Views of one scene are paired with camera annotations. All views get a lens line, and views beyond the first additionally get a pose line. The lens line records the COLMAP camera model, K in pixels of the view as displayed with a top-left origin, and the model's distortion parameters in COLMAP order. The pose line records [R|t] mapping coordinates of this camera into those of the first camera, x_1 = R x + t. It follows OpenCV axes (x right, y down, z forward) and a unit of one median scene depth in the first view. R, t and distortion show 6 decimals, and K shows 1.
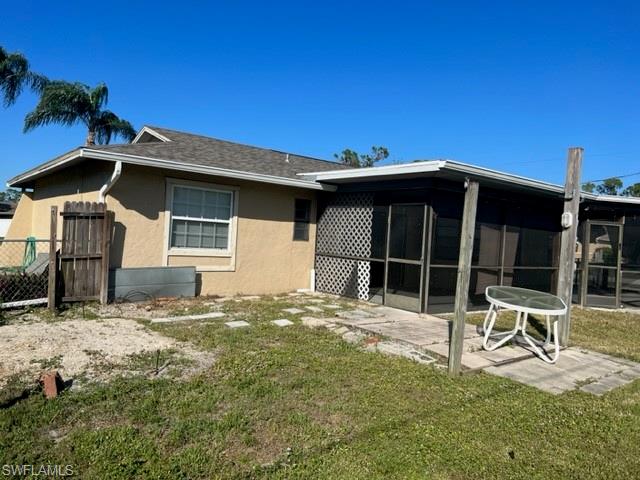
lens RADIAL K [[483.6, 0, 320.2], [0, 483.6, 241.0], [0, 0, 1]] dist [0.028960, -0.038451]
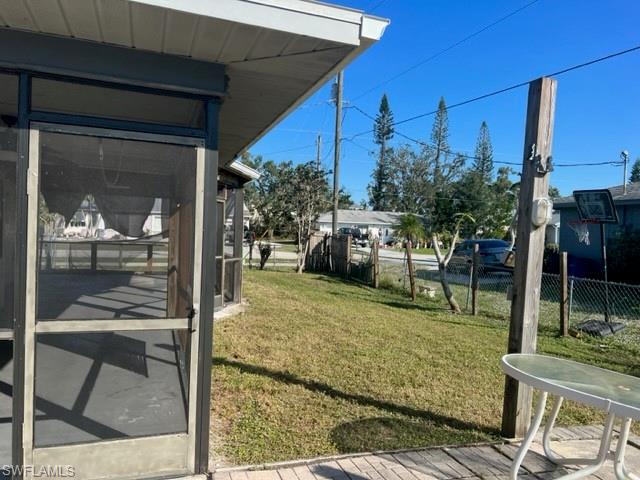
lens RADIAL K [[483.6, 0, 320.0], [0, 483.6, 241.2], [0, 0, 1]] dist [0.028960, -0.038451]
pose [[0.322331, -0.050914, 0.945257, -0.064663], [-0.010433, 0.998301, 0.057329, -0.028264], [-0.946569, -0.028341, 0.321253, 0.772740]]
